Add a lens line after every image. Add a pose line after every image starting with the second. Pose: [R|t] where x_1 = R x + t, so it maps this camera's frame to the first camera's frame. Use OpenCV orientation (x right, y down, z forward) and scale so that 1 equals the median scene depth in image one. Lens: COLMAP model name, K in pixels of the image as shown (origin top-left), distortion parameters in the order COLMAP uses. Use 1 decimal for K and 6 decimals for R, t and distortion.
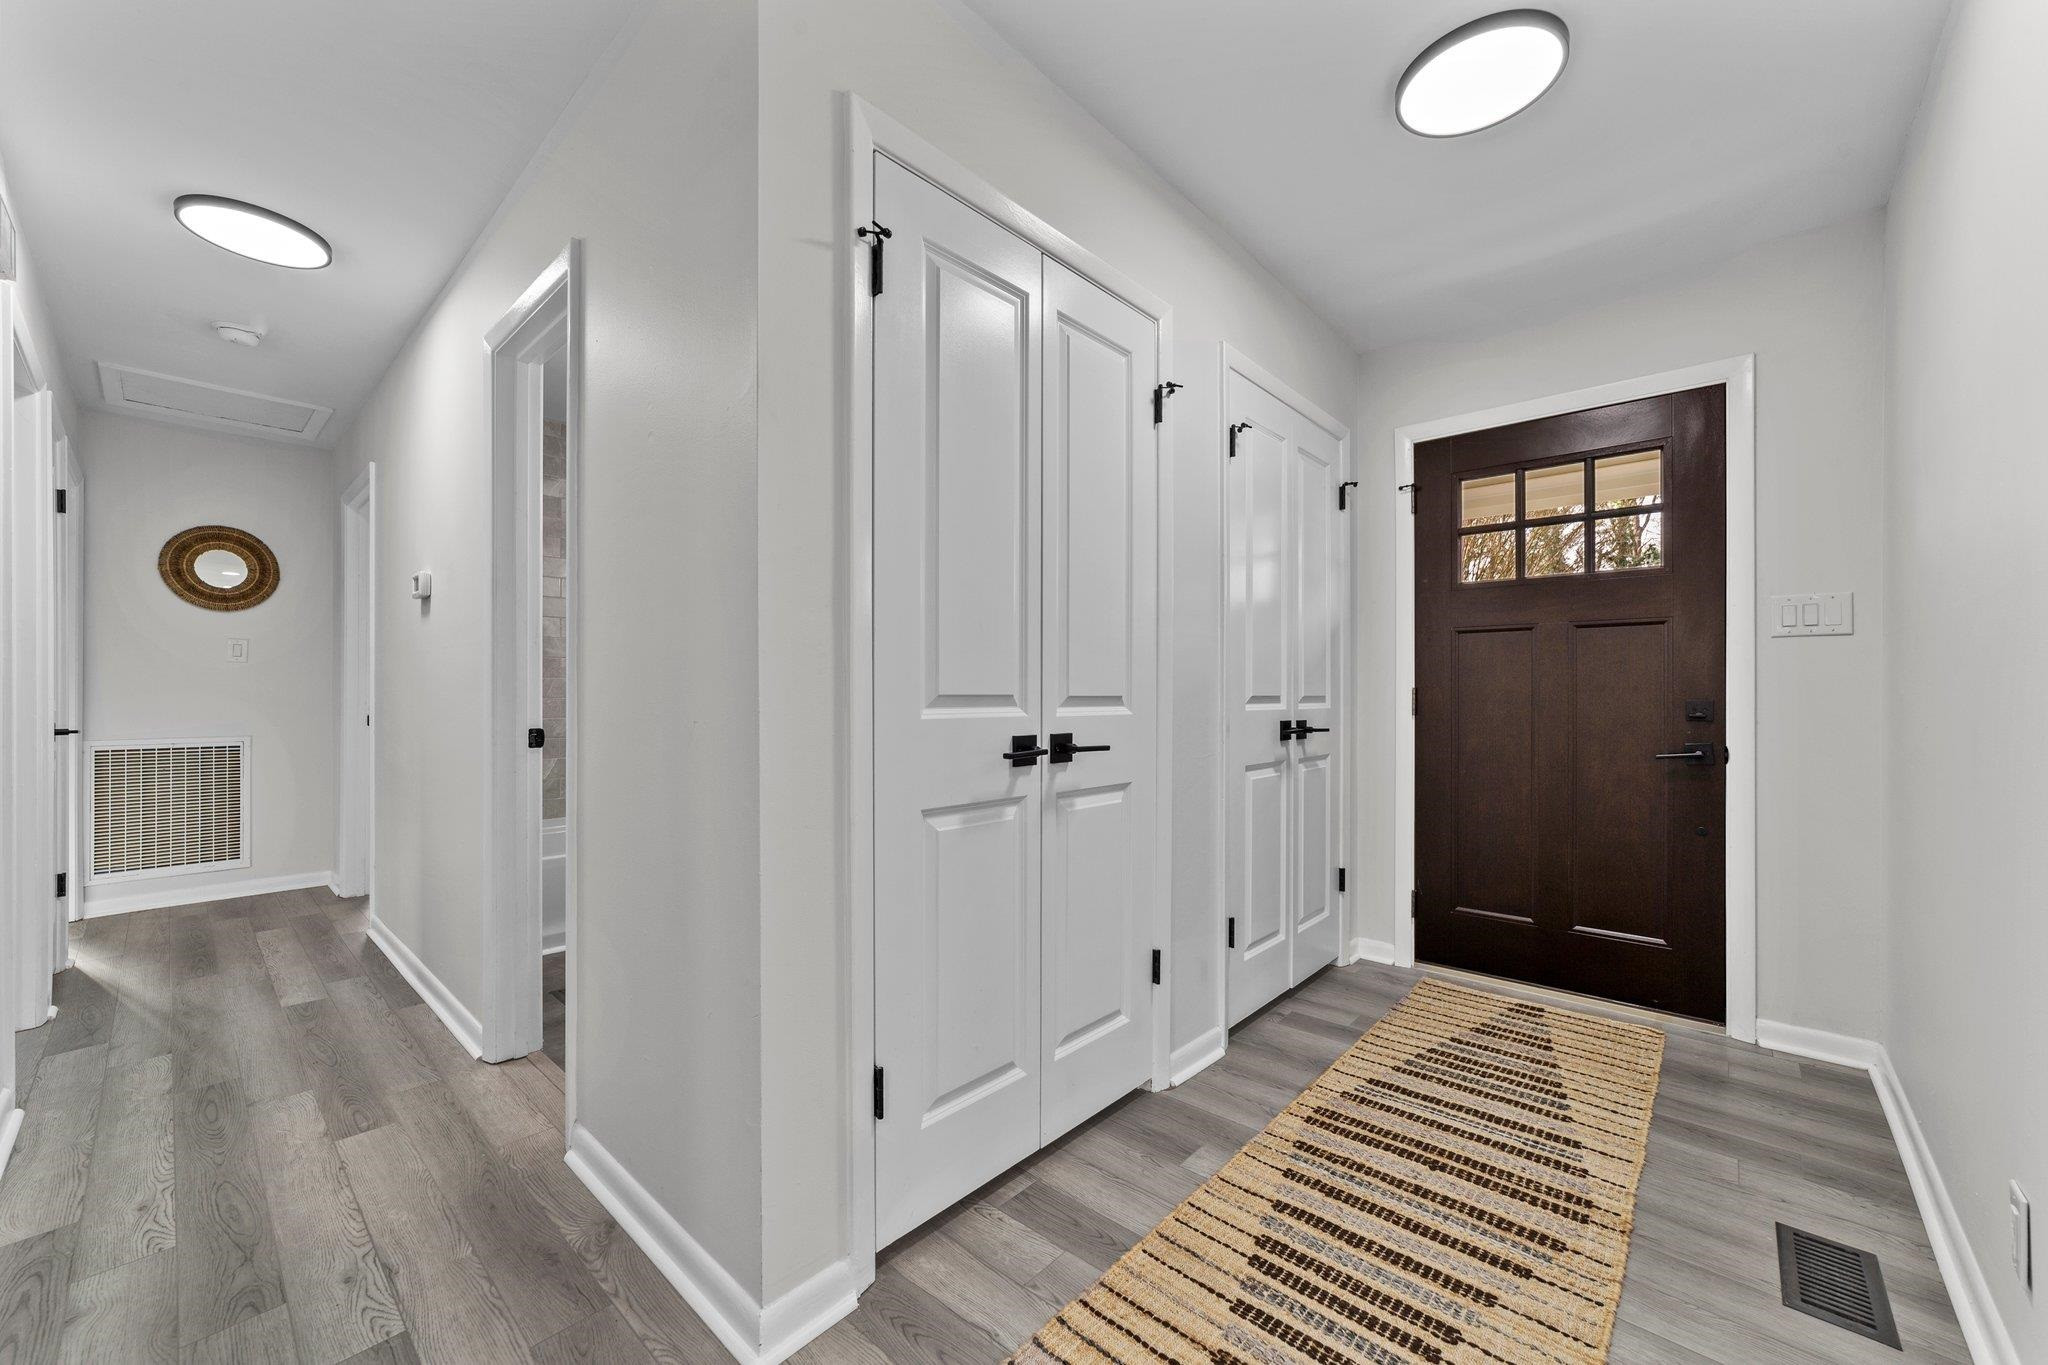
lens RADIAL K [[780.8, 0, 1030.9], [0, 780.8, 701.7], [0, 0, 1]] dist [-0.003240, 0.000231]
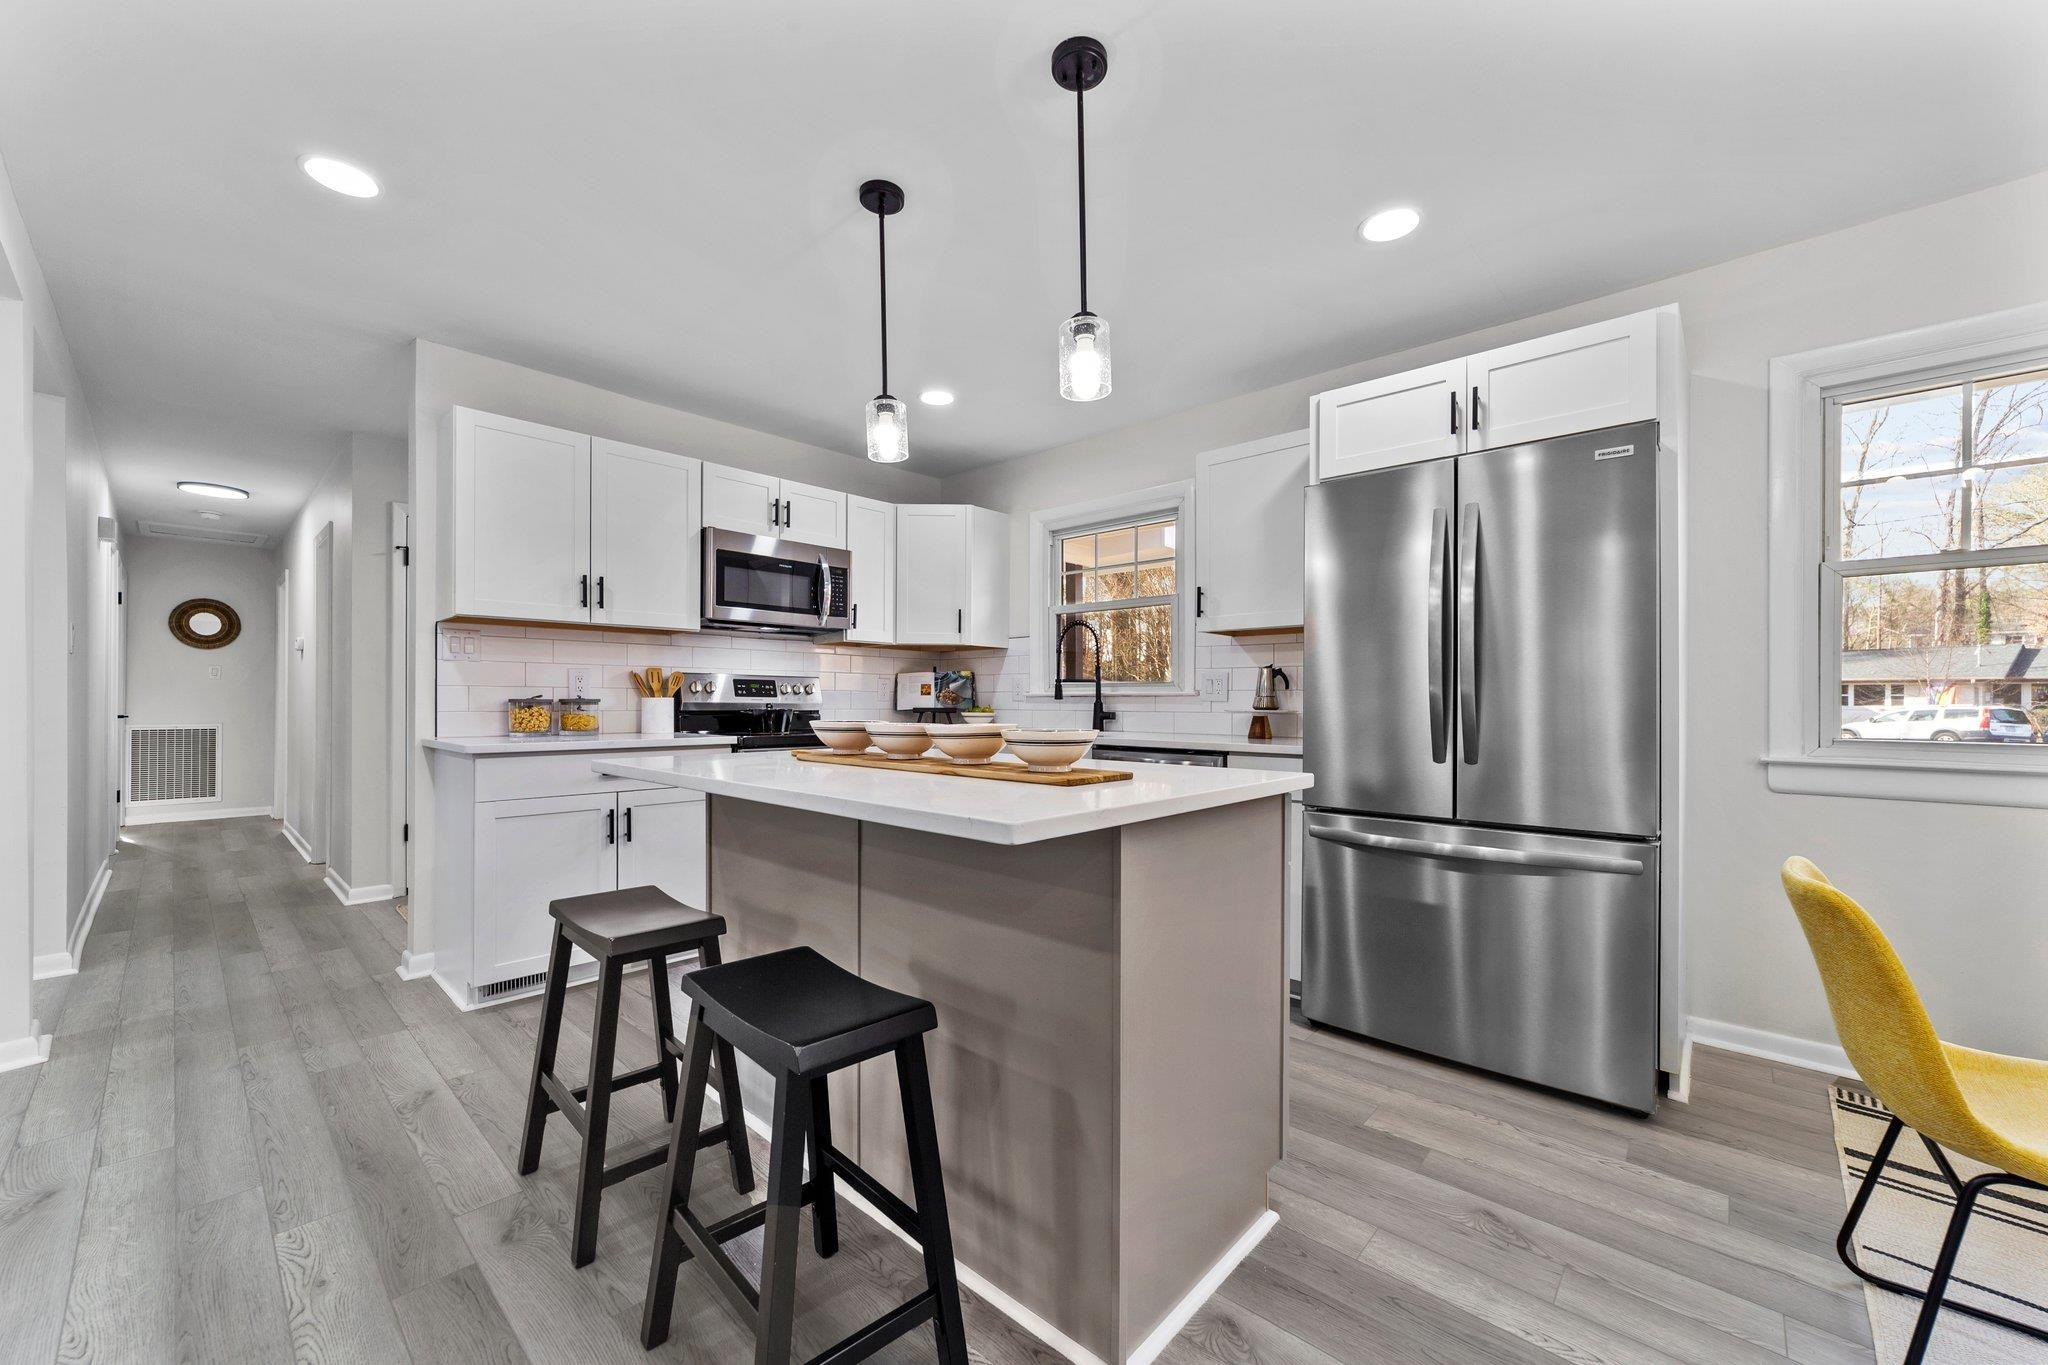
lens RADIAL K [[780.8, 0, 1030.9], [0, 780.8, 701.7], [0, 0, 1]] dist [-0.003240, 0.000231]
pose [[0.999986, -0.000030, -0.005279, 0.797275], [0.000006, 0.999990, -0.004484, 0.004763], [0.005280, 0.004484, 0.999976, -0.711239]]
